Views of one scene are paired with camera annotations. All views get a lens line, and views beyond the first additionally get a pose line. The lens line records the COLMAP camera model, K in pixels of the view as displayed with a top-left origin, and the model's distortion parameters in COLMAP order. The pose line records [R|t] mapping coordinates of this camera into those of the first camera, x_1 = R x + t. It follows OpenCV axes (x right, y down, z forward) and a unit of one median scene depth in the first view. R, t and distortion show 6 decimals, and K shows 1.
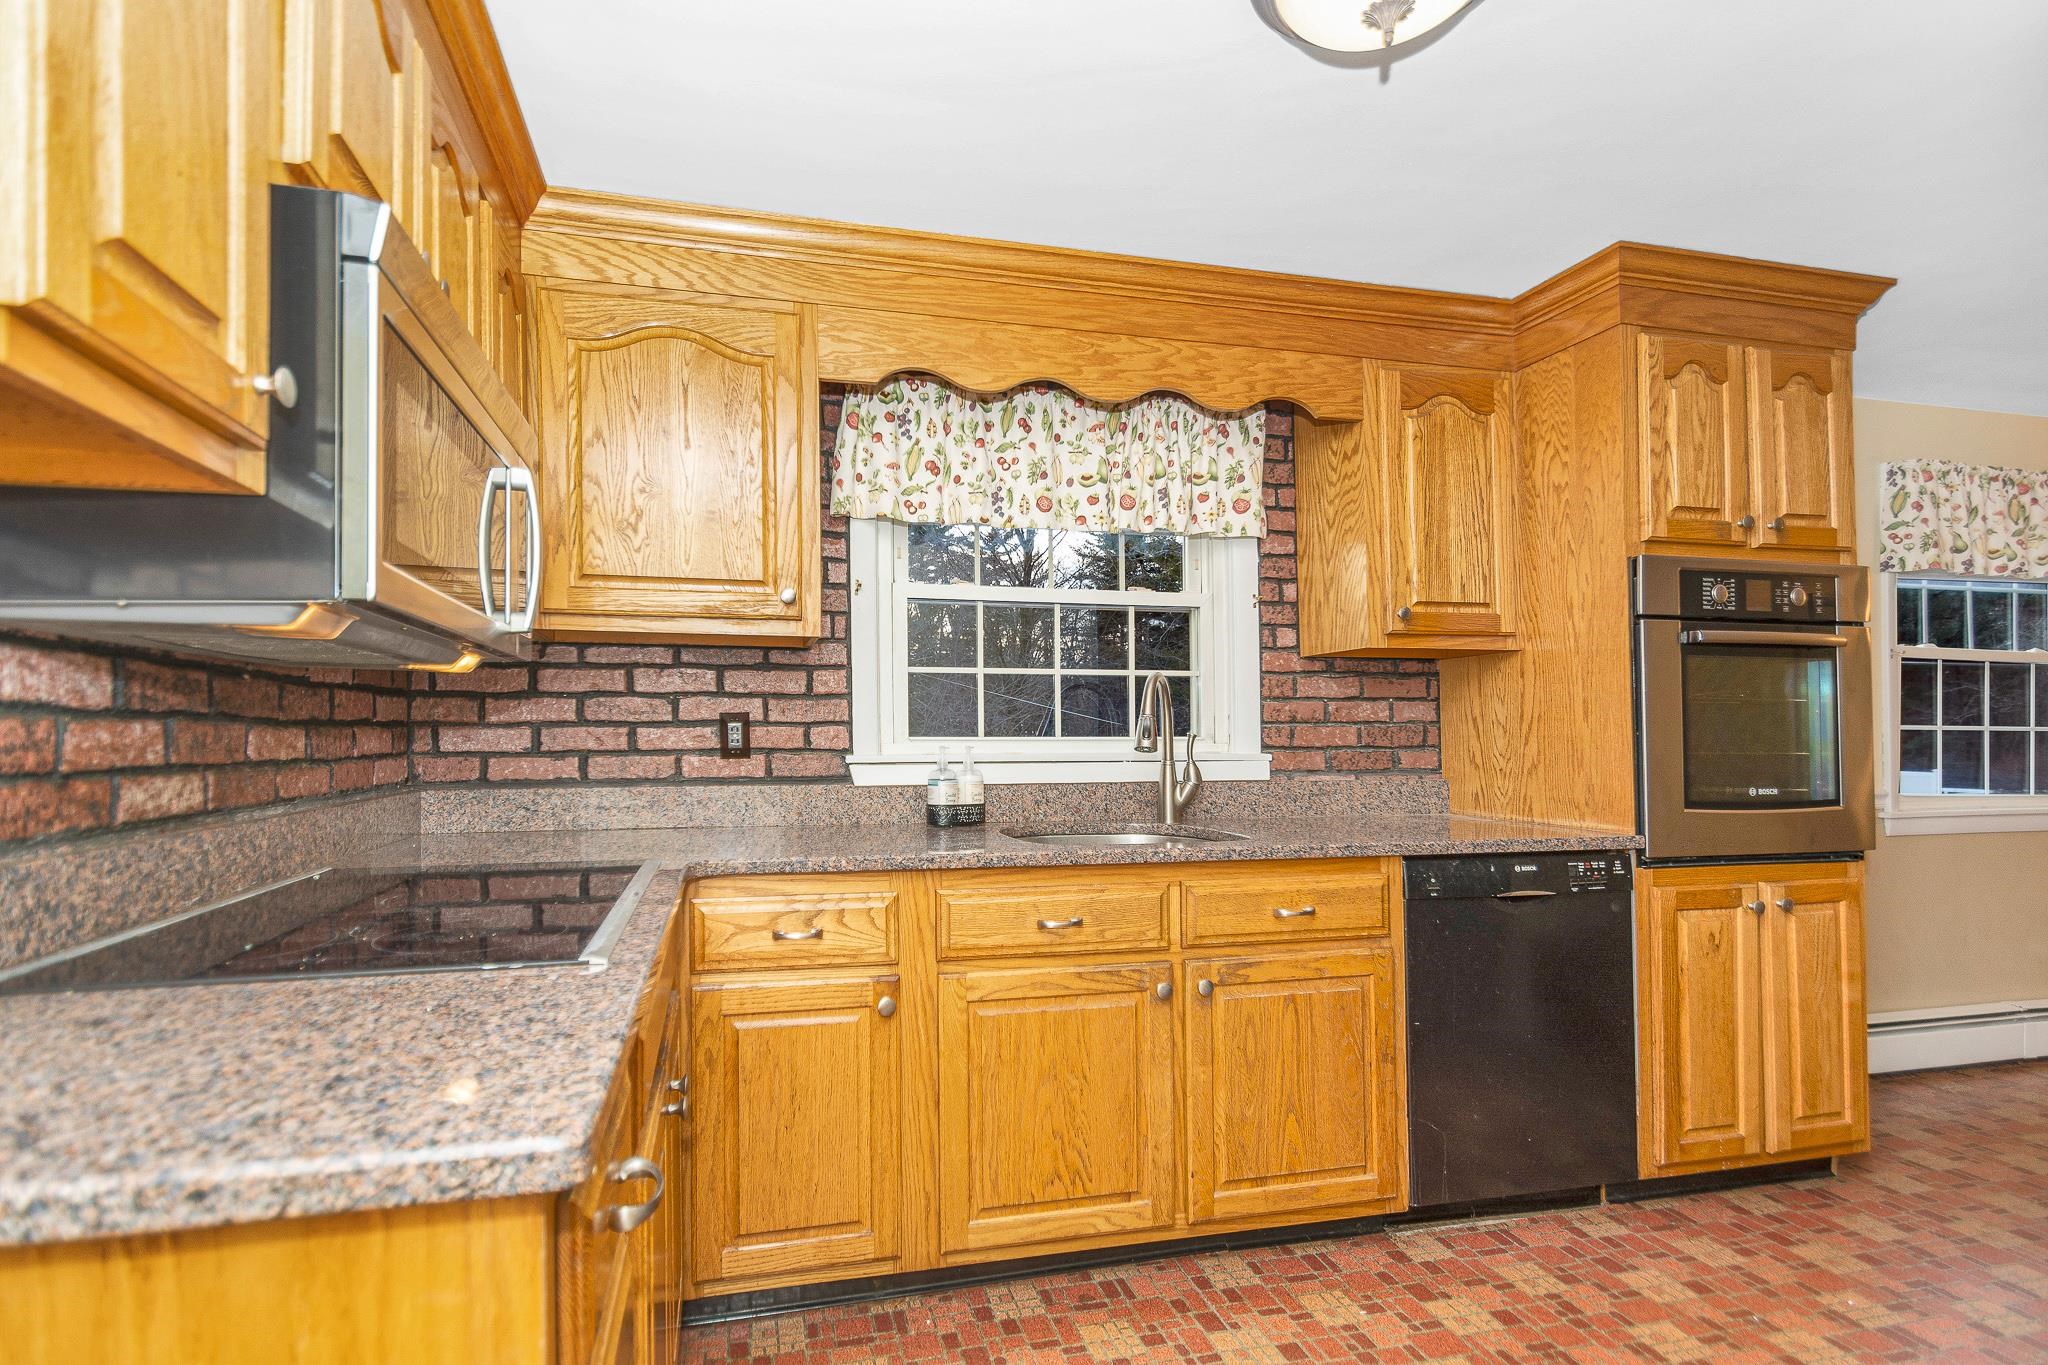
lens RADIAL K [[923.9, 0, 989.5], [0, 923.9, 725.7], [0, 0, 1]] dist [0.011870, -0.003861]
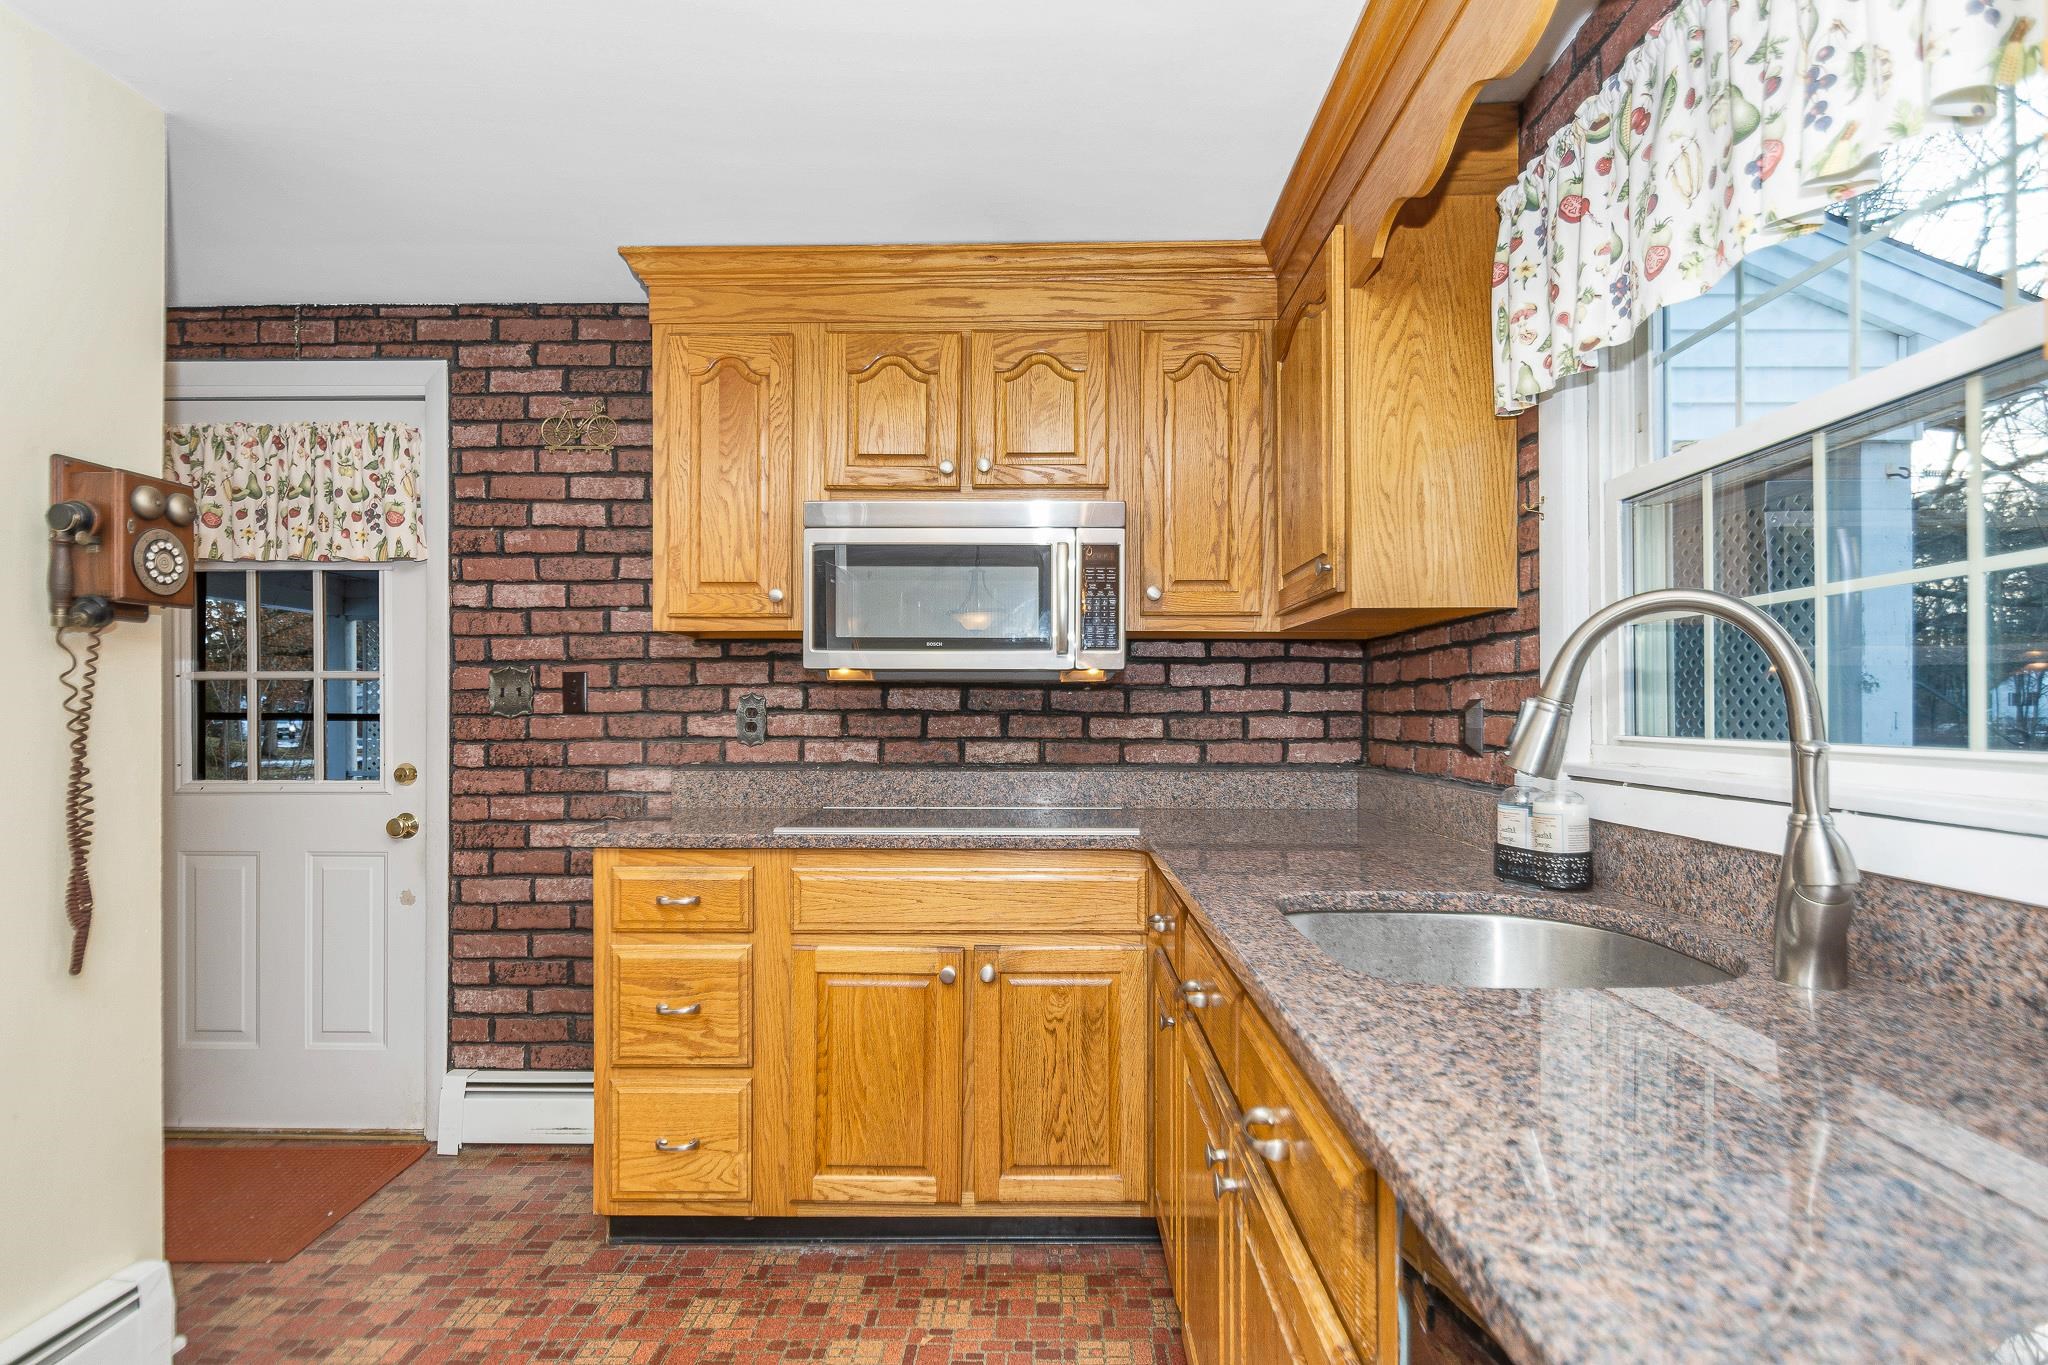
lens RADIAL K [[1080.8, 0, 1052.3], [0, 1080.8, 715.5], [0, 0, 1]] dist [0.013404, -0.005523]
pose [[-0.192554, 0.005600, -0.981270, 0.737024], [0.010818, 0.999935, 0.003584, -0.008235], [0.981227, -0.009925, -0.192602, 0.845871]]
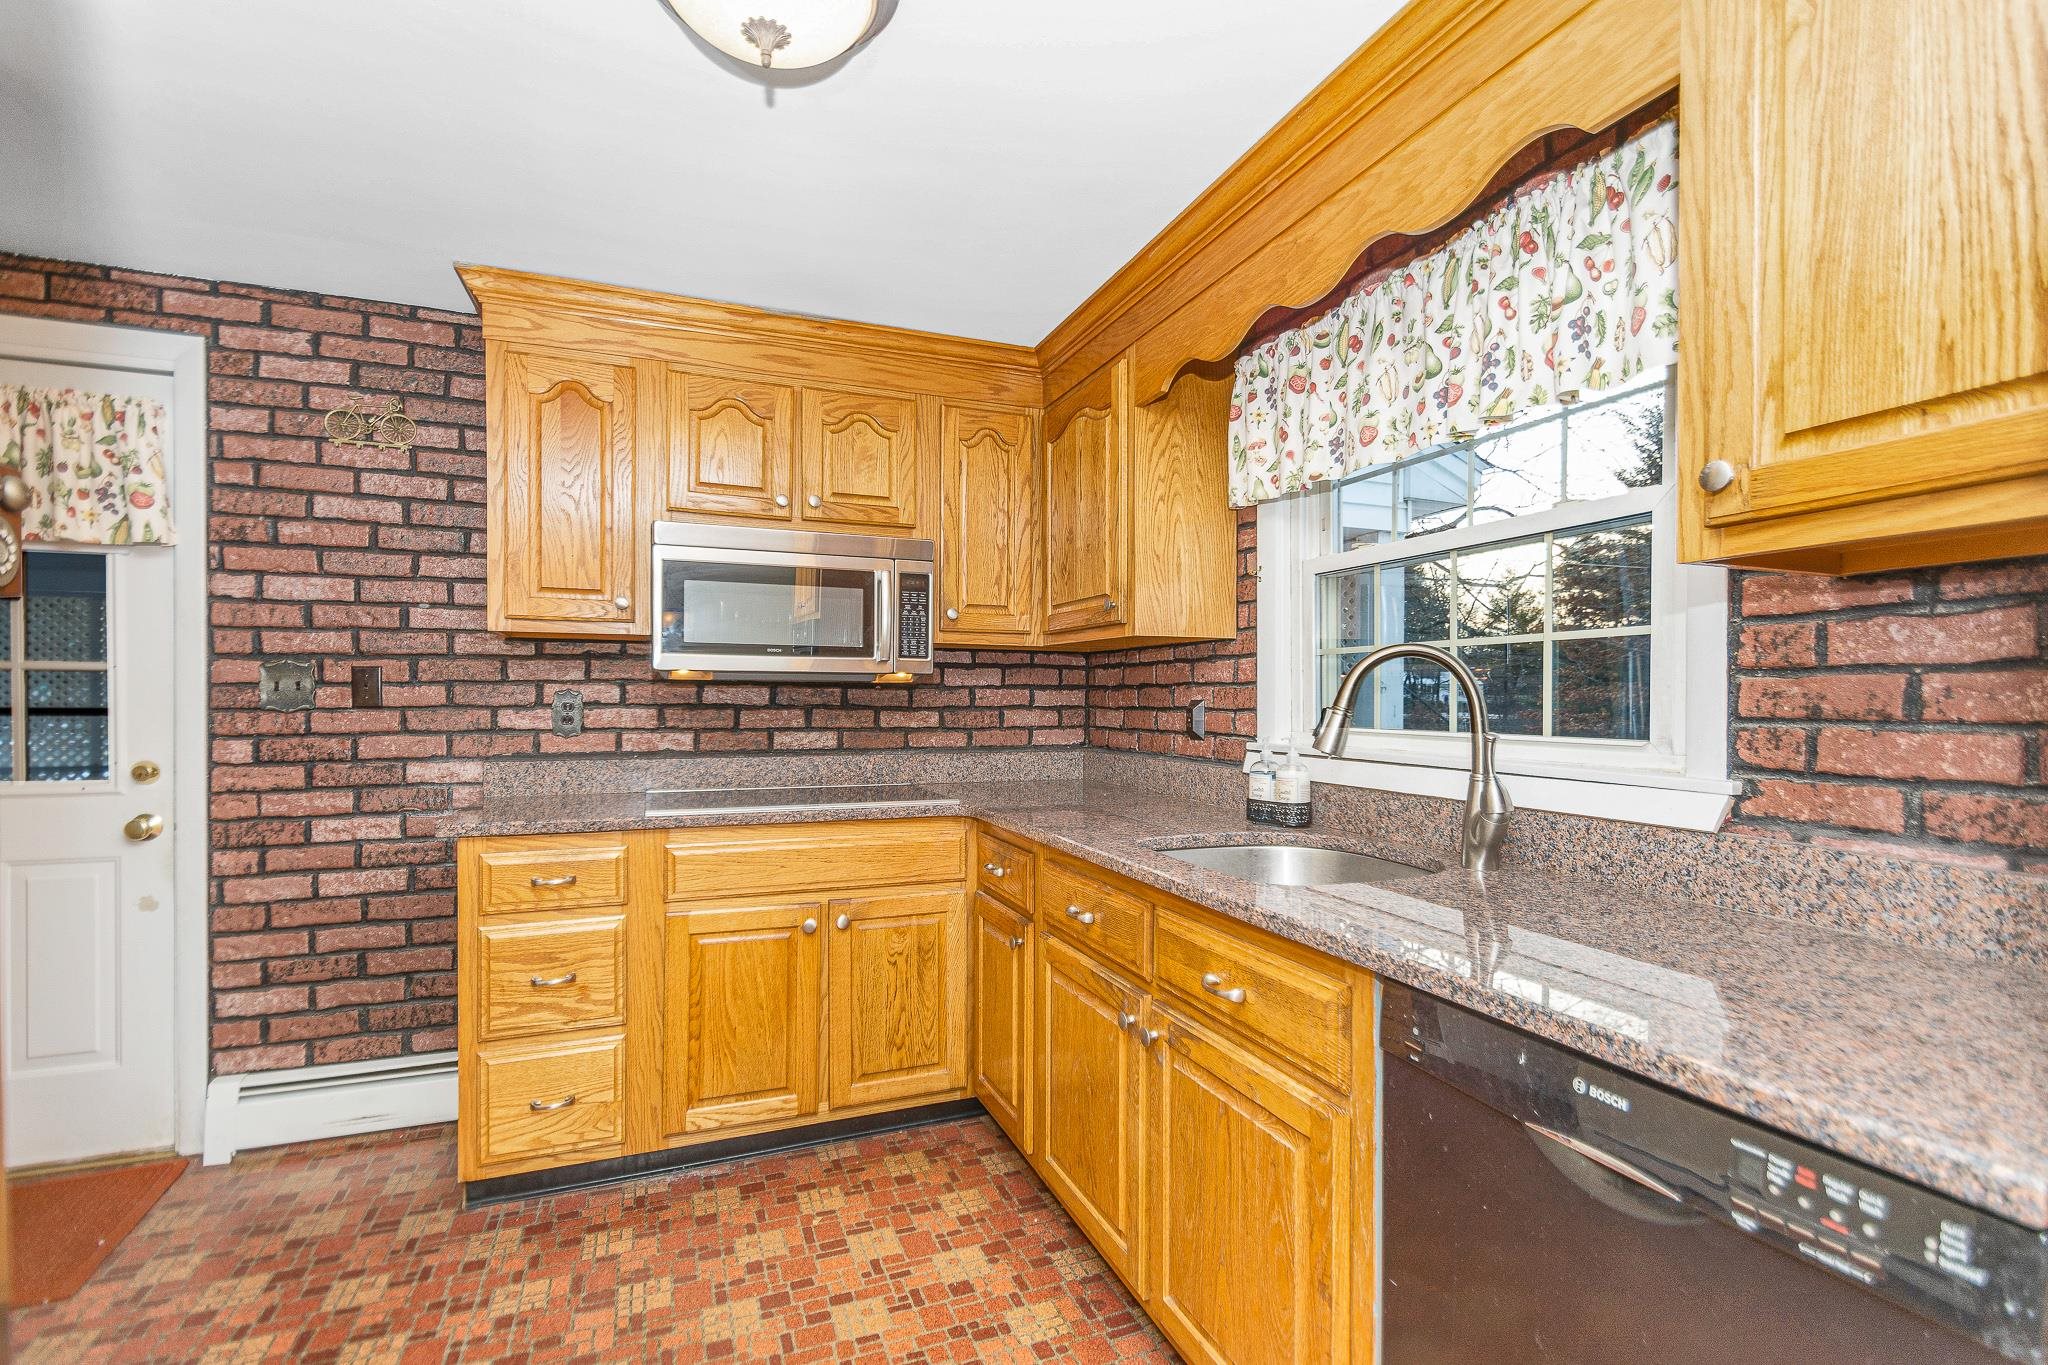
lens RADIAL K [[923.9, 0, 1059.5], [0, 923.9, 712.6], [0, 0, 1]] dist [0.011870, -0.003861]
pose [[0.197104, 0.017683, -0.980223, 0.841308], [0.006864, 0.999788, 0.019416, -0.022708], [0.980358, -0.010556, 0.196941, 0.628830]]
